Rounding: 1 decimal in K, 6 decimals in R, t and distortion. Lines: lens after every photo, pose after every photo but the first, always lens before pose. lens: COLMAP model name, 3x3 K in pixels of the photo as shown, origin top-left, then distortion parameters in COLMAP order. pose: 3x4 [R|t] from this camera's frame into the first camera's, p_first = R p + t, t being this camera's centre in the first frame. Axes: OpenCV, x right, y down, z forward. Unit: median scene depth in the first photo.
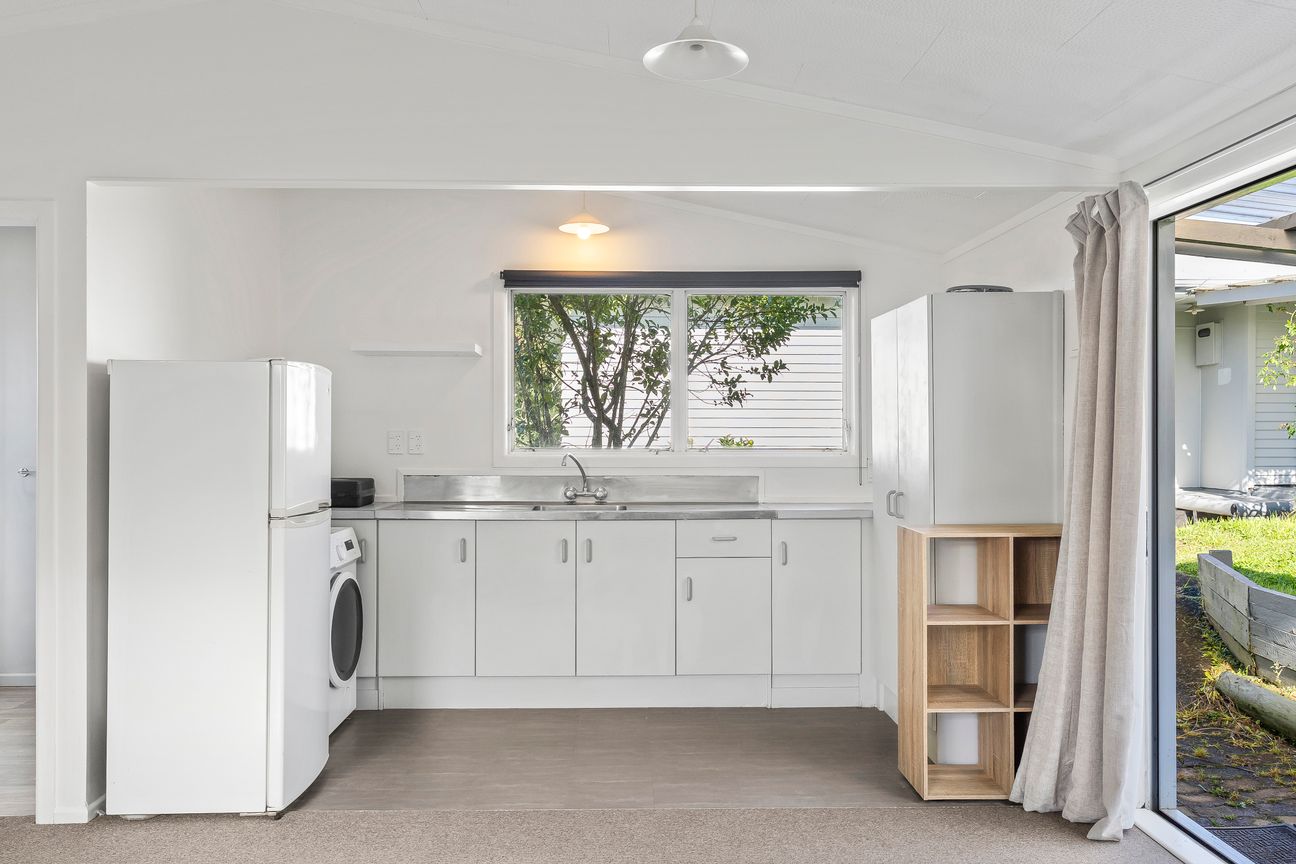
lens RADIAL K [[948.0, 0, 648.0], [0, 948.0, 432.0], [0, 0, 1]] dist [-0.006210, 0.000833]
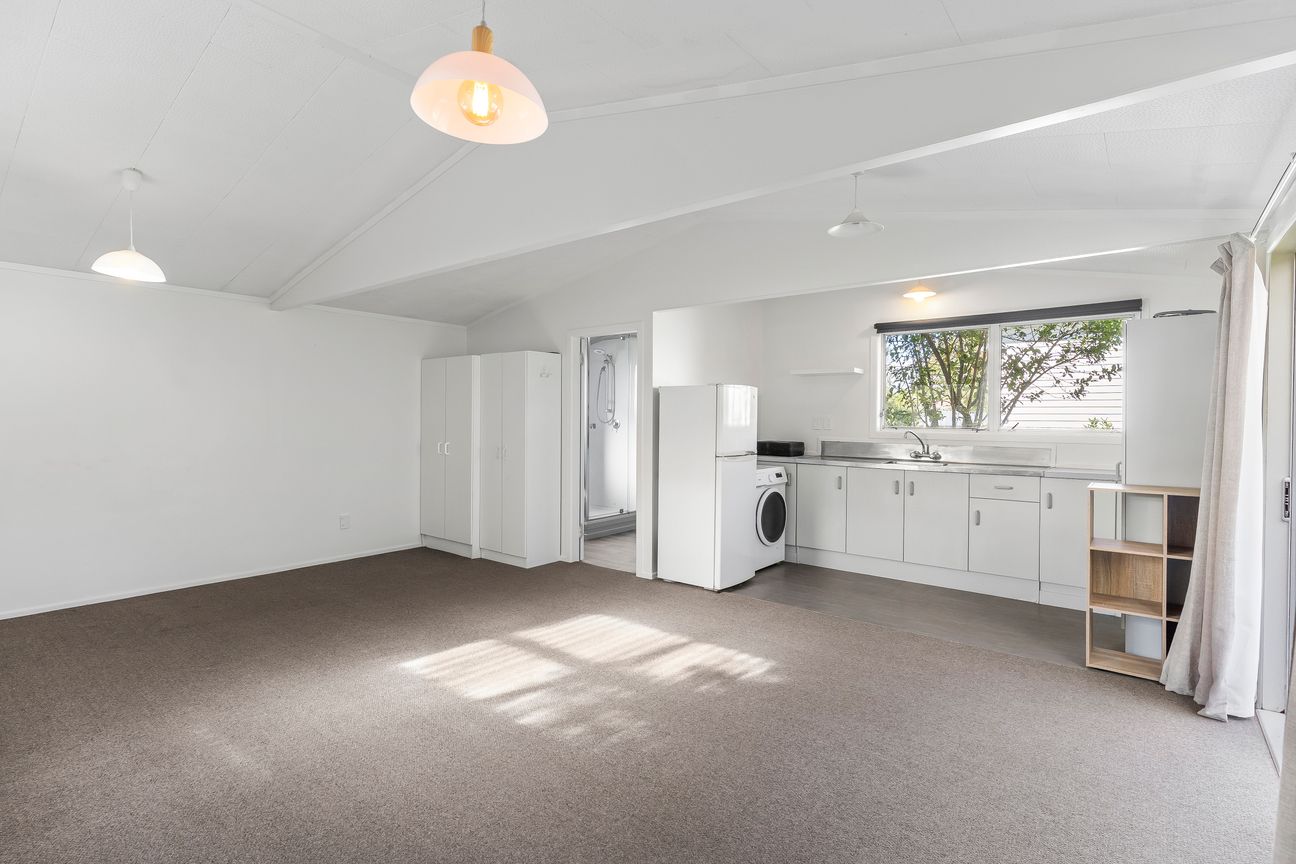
lens RADIAL K [[622.4, 0, 648.0], [0, 622.4, 432.0], [0, 0, 1]] dist [-0.002141, -0.000654]
pose [[0.756797, 0.019277, -0.653365, 0.359526], [-0.002143, 0.999633, 0.027010, -0.004476], [0.653646, -0.019041, 0.756561, -0.166393]]
